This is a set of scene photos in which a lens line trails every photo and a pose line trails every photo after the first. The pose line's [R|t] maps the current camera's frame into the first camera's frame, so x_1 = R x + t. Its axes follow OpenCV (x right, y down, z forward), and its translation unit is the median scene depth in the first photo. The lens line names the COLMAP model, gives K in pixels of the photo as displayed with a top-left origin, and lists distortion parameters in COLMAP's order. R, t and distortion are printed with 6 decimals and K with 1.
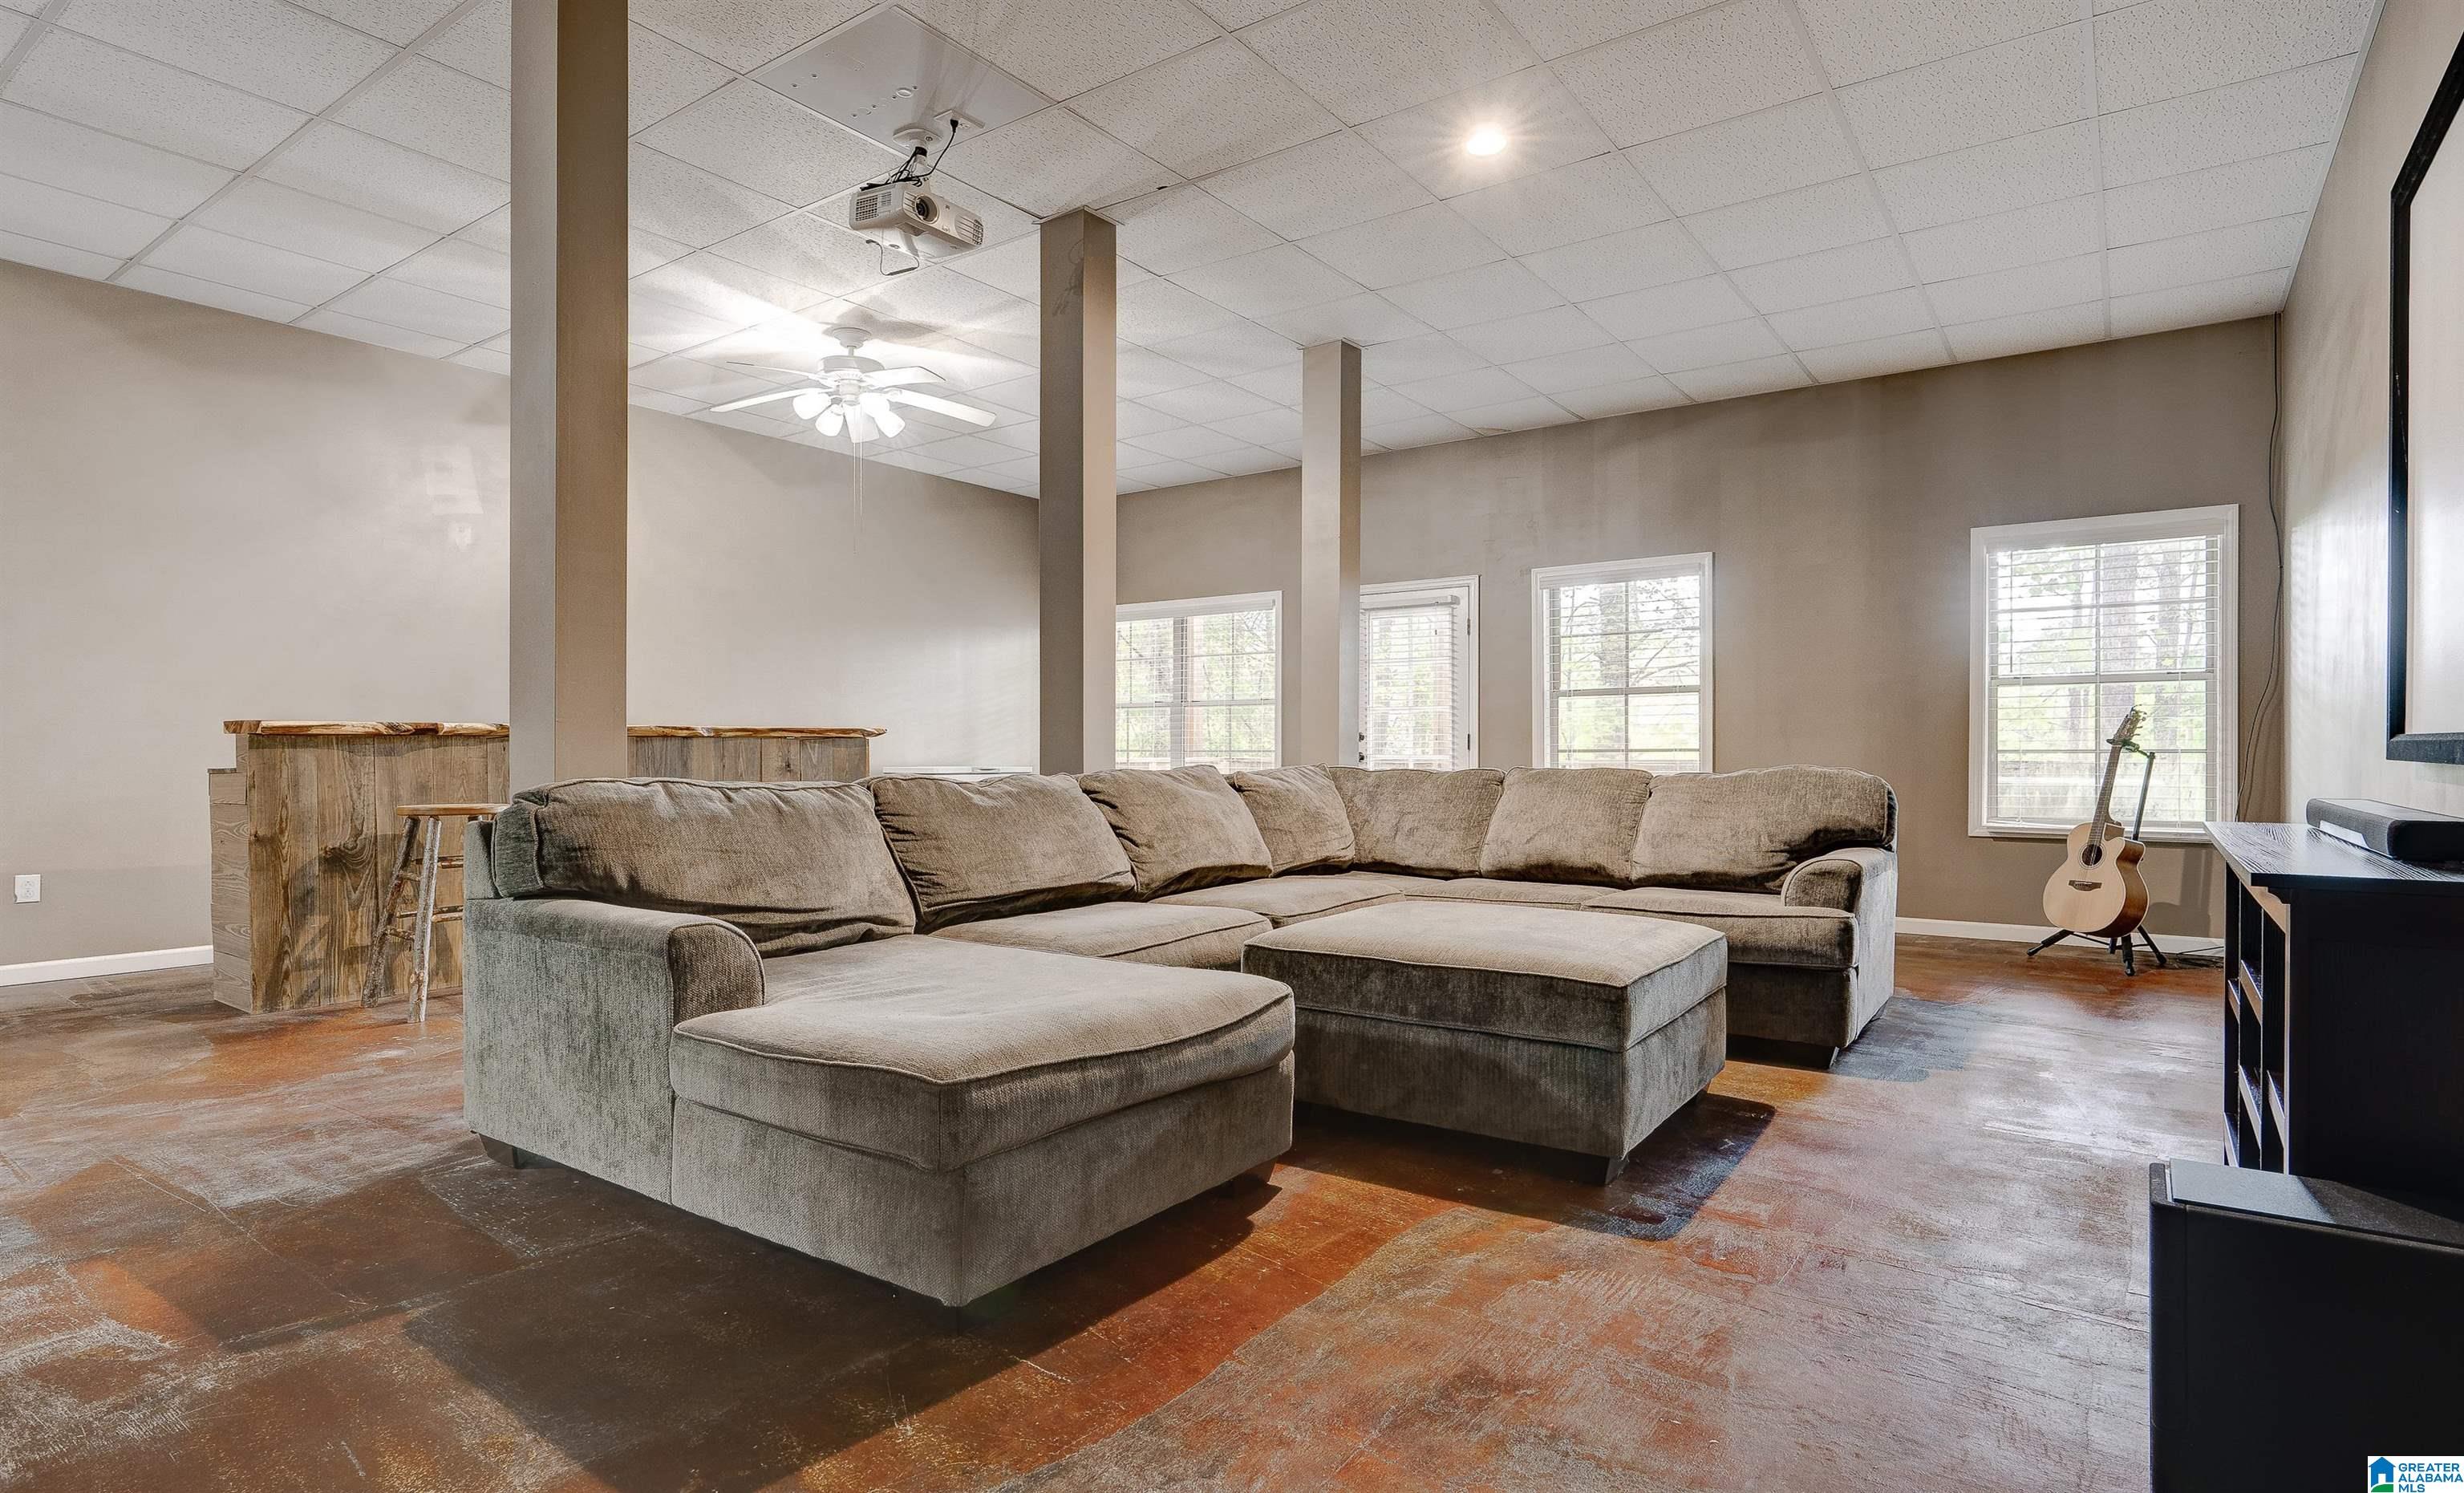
lens RADIAL K [[1269.2, 0, 1232.0], [0, 1269.2, 746.5], [0, 0, 1]] dist [-0.000700, -0.000170]
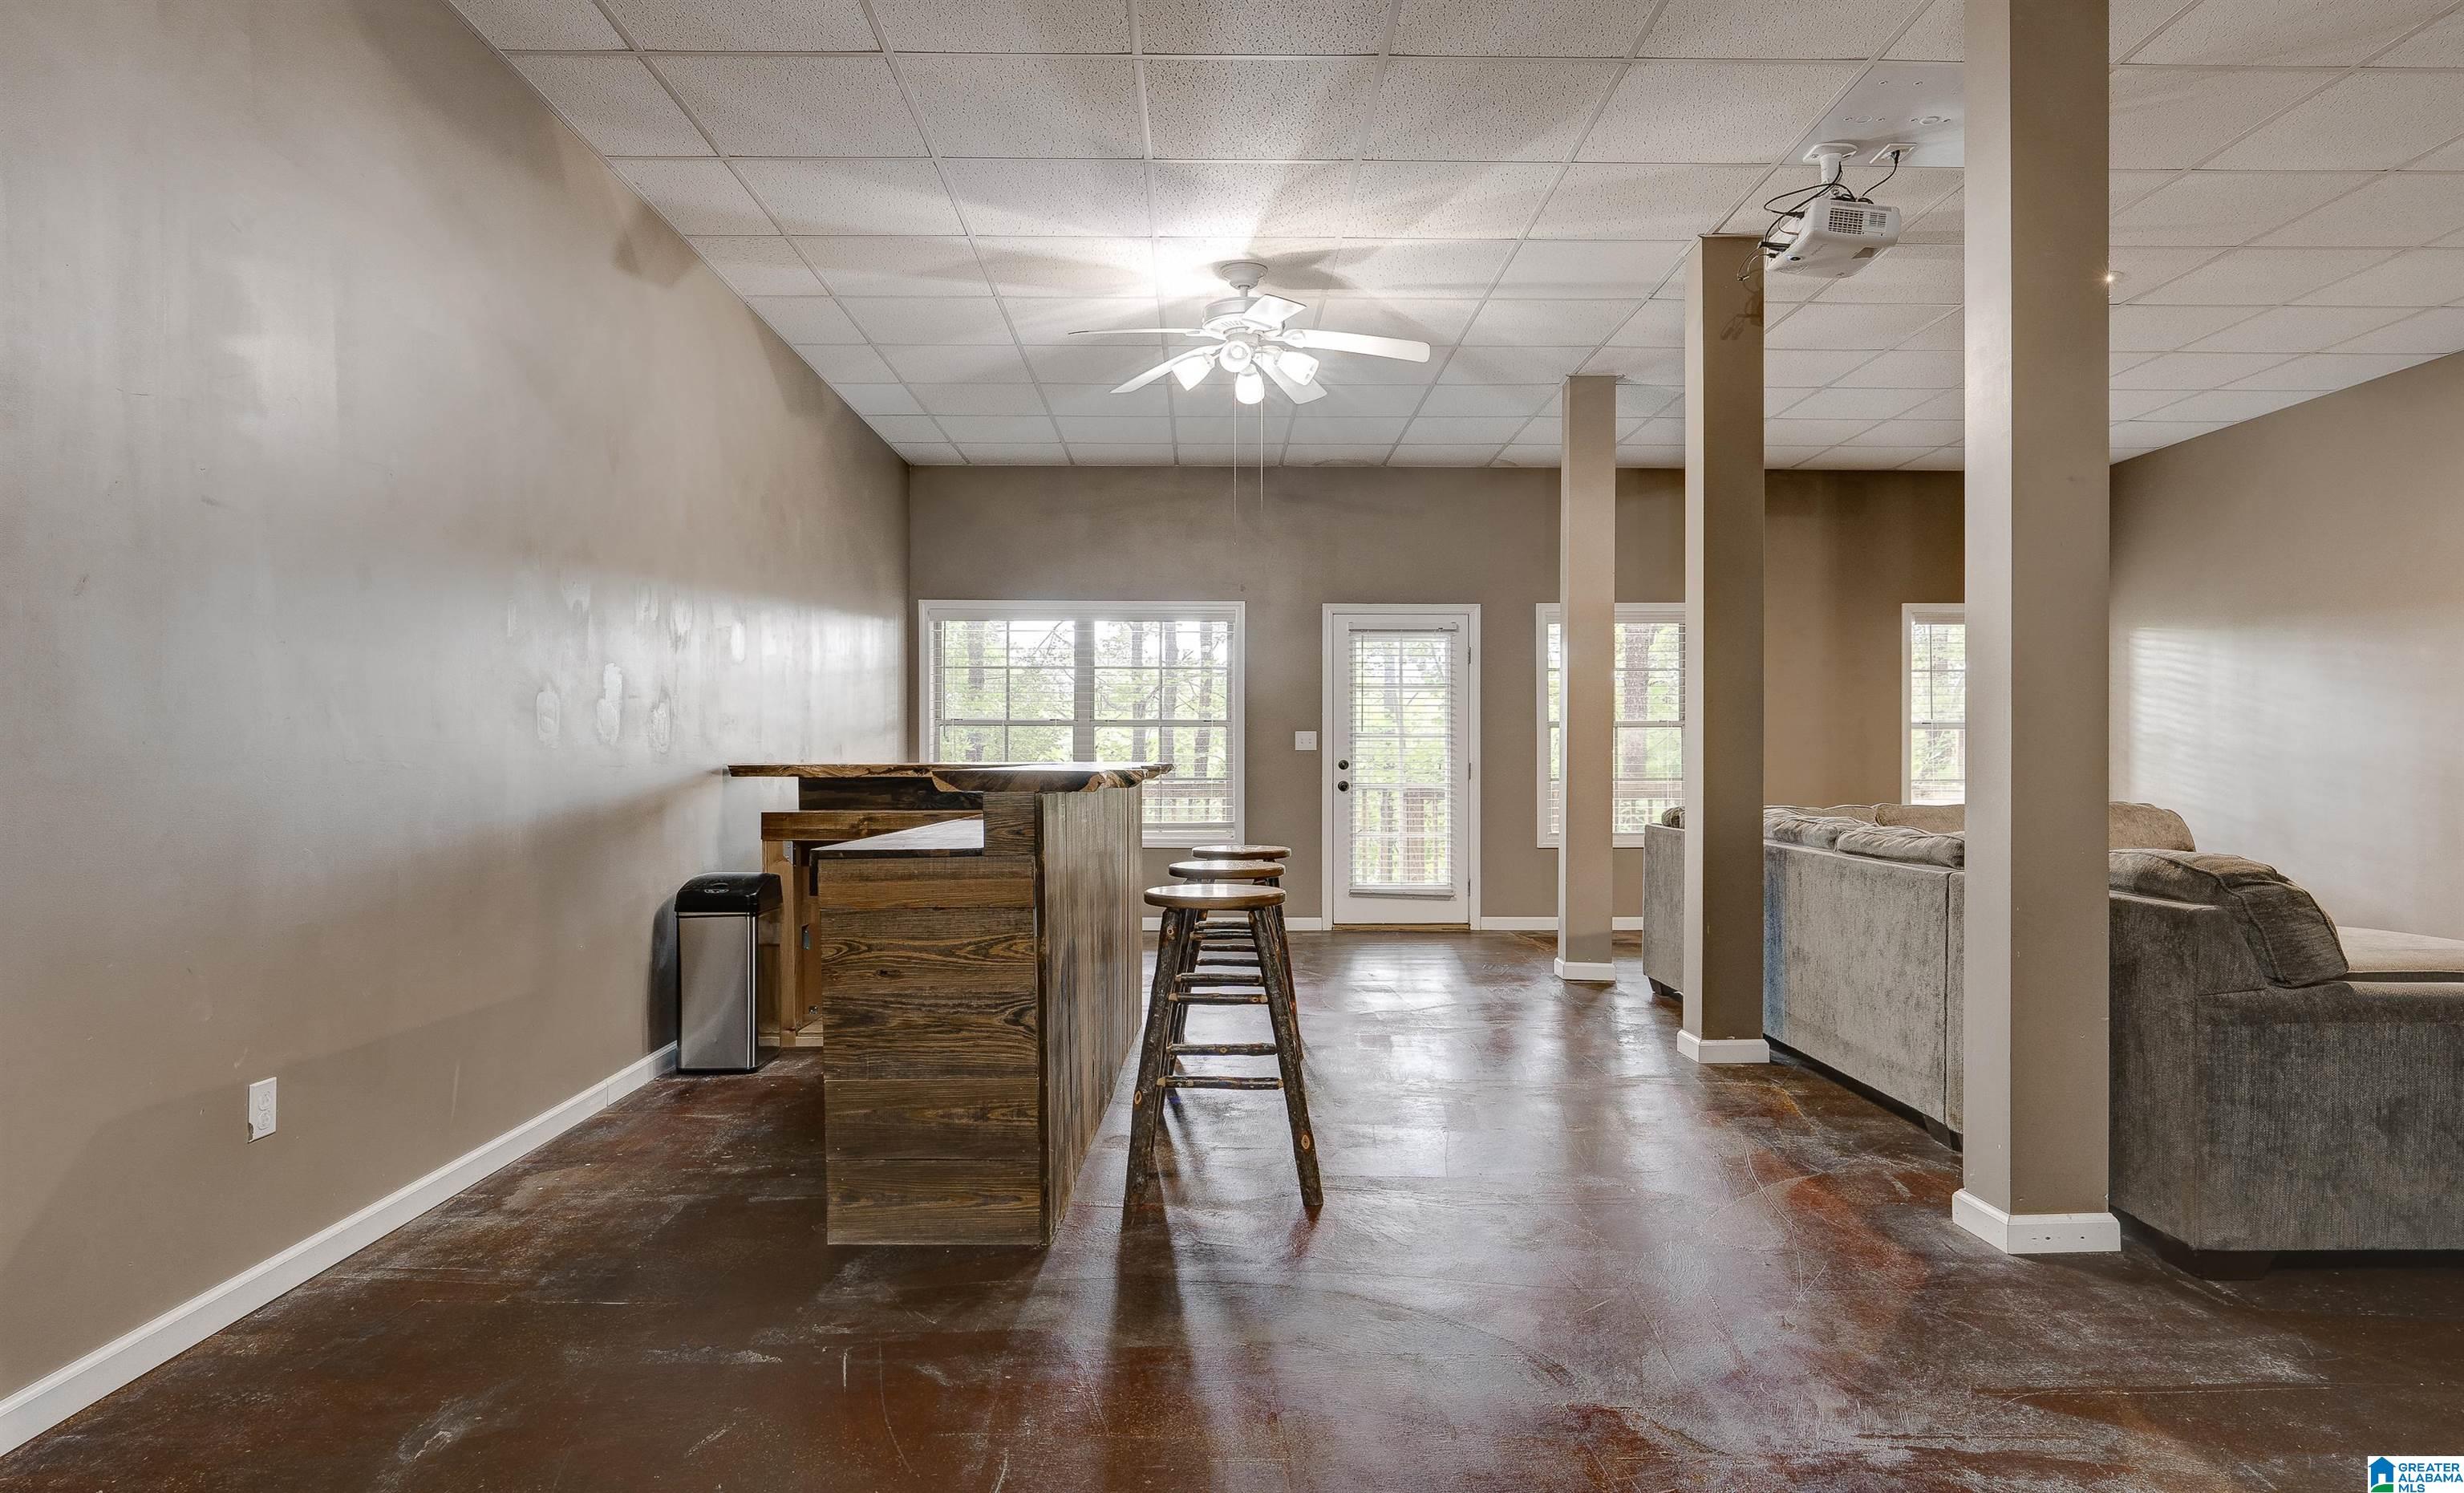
lens RADIAL K [[1413.0, 0, 1232.0], [0, 1413.0, 746.5], [0, 0, 1]] dist [-0.002801, -0.000915]
pose [[0.805216, 0.004350, 0.592965, -0.833164], [-0.001219, 0.999983, -0.005681, -0.021764], [-0.592980, 0.003852, 0.805208, 0.291364]]
